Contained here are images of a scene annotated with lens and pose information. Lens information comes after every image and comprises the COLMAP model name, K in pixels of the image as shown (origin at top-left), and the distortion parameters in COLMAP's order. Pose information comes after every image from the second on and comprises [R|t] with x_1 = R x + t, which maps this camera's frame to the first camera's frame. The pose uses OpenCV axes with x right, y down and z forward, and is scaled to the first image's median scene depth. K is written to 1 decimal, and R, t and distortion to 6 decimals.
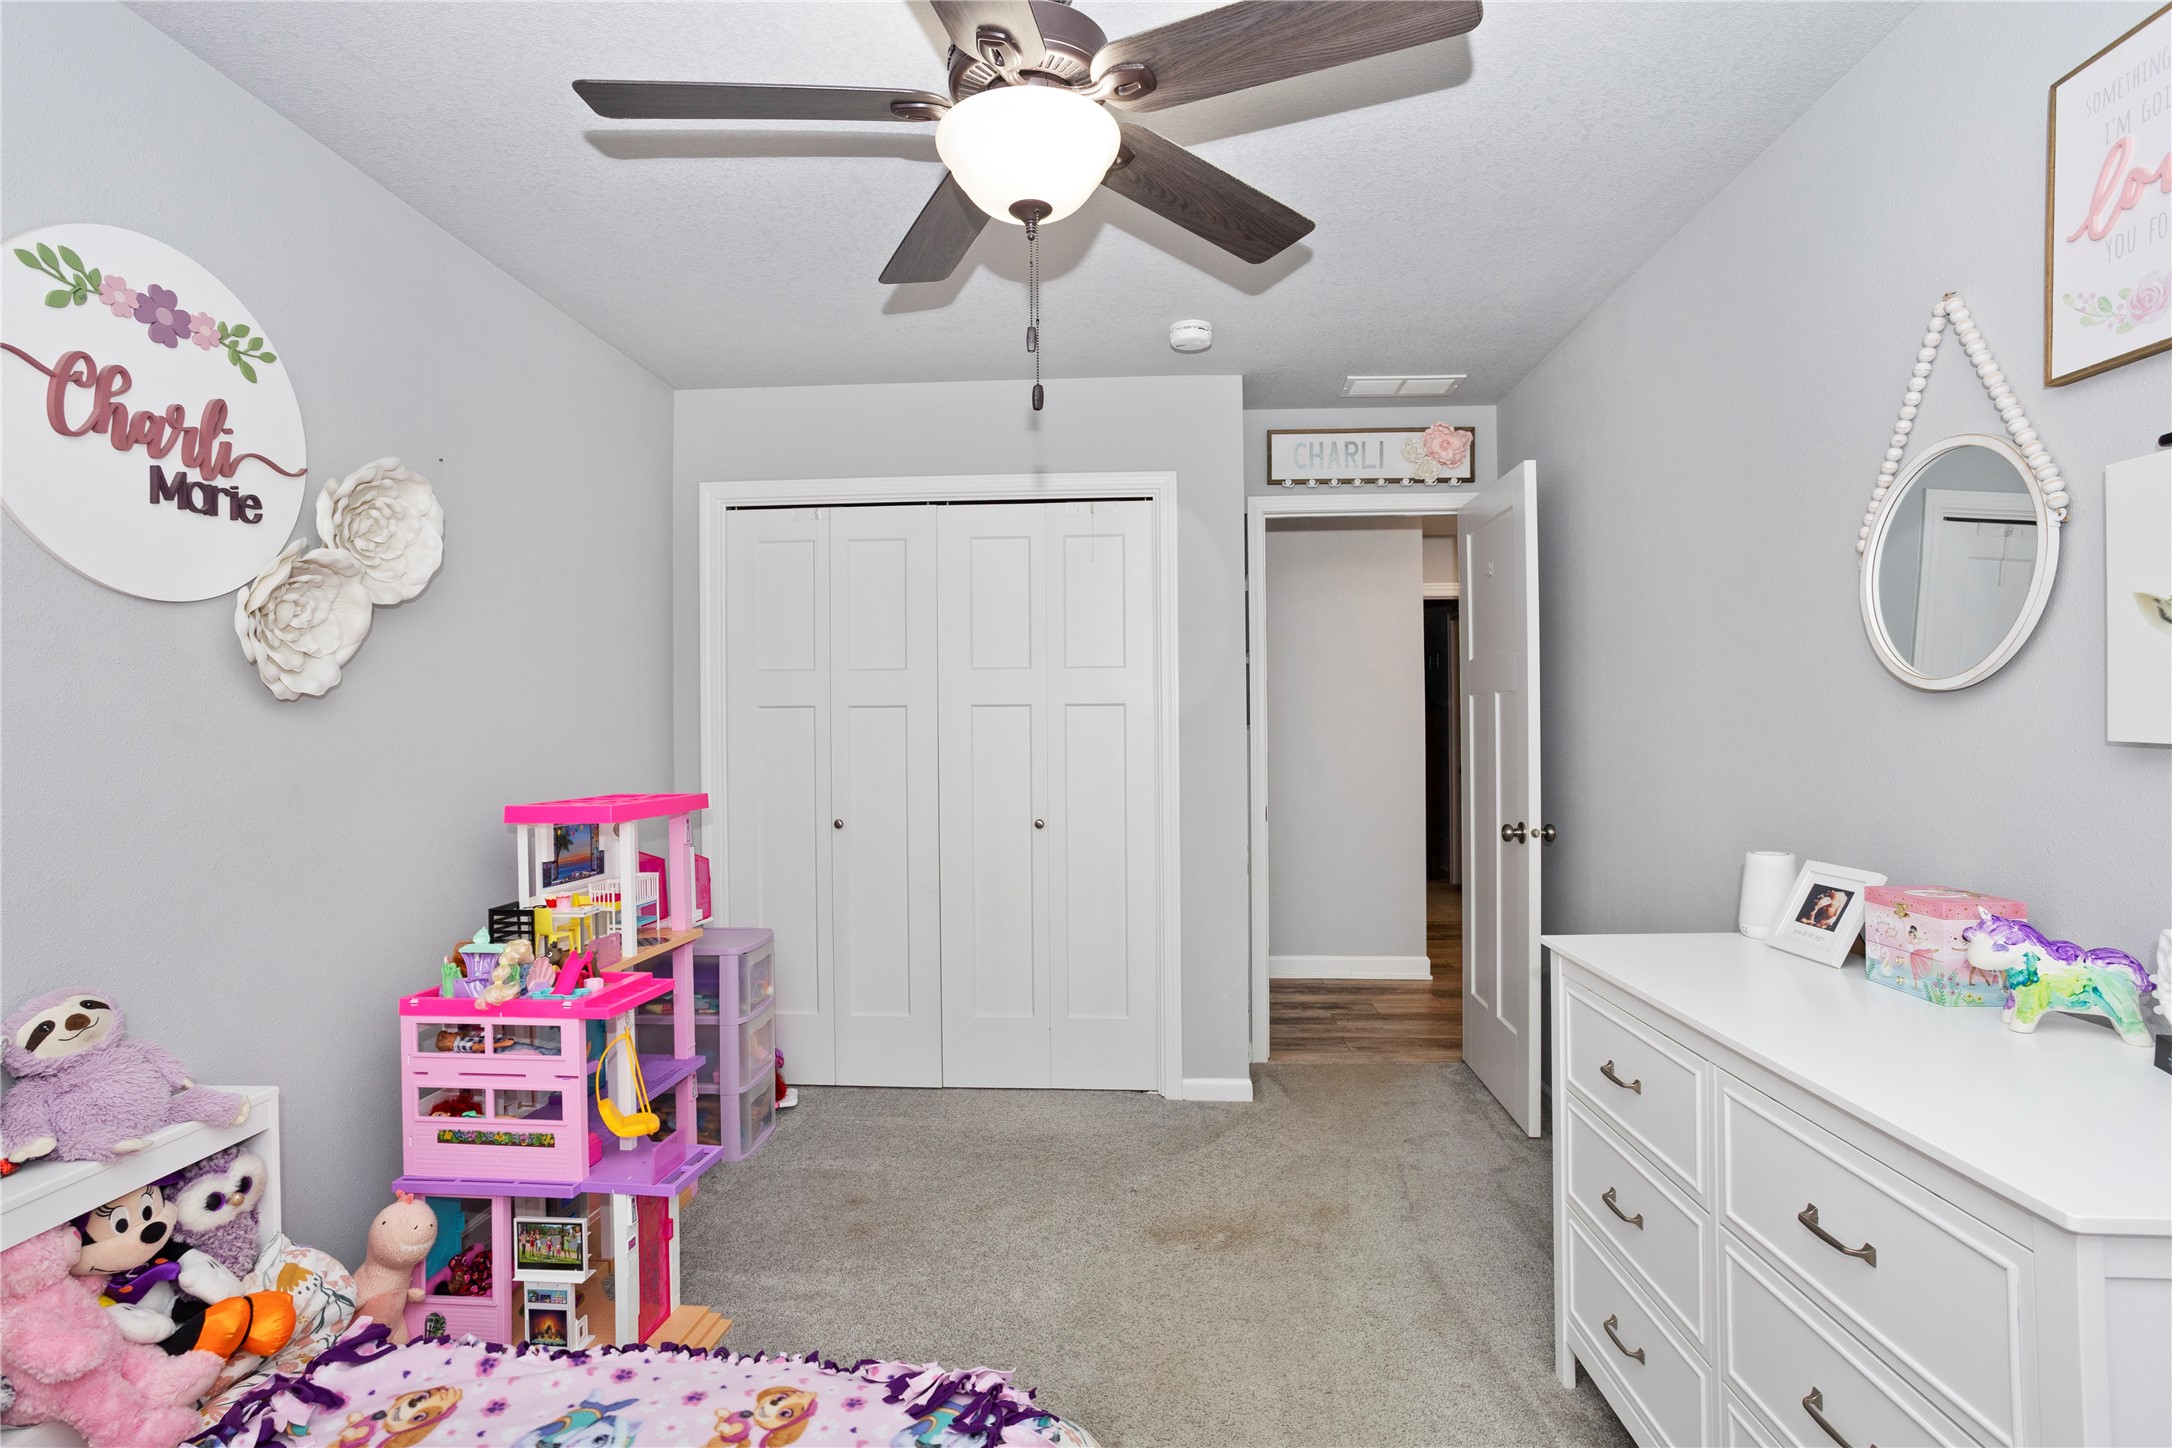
lens RADIAL K [[1070.2, 0, 1089.6], [0, 1070.2, 724.7], [0, 0, 1]] dist [-0.027112, 0.001537]
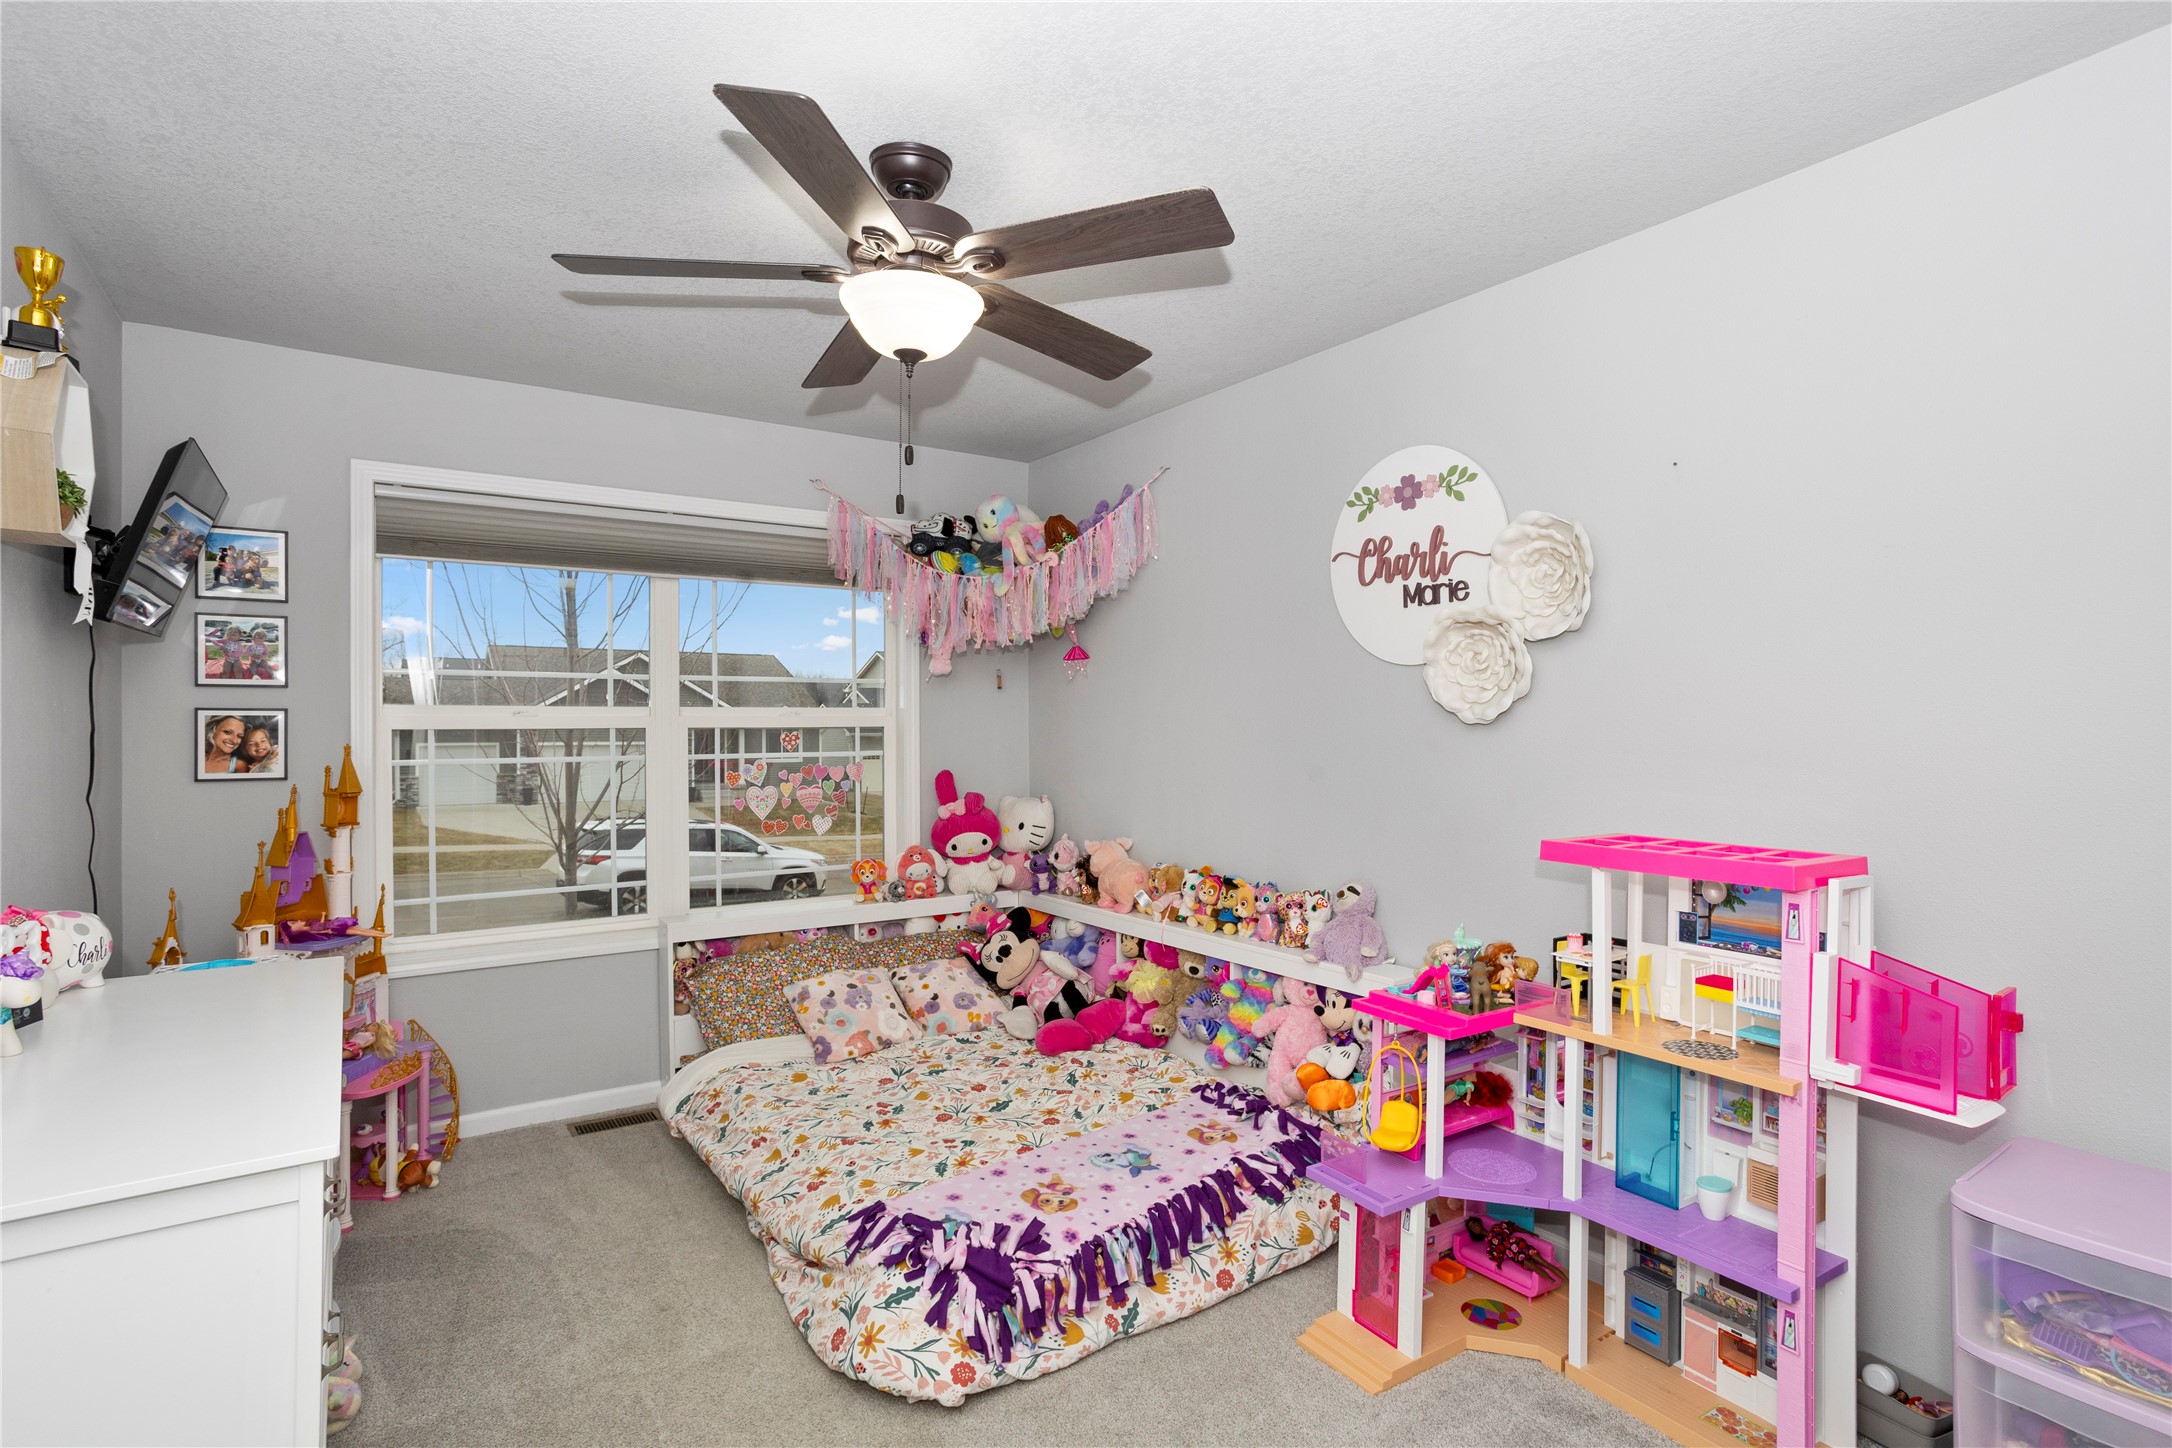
lens RADIAL K [[1070.2, 0, 1092.9], [0, 1070.2, 722.6], [0, 0, 1]] dist [-0.027112, 0.001537]
pose [[-0.790058, -0.001737, -0.613029, 0.521367], [-0.000354, 0.999997, -0.002377, -0.023508], [0.613031, -0.001661, -0.790057, 1.973658]]
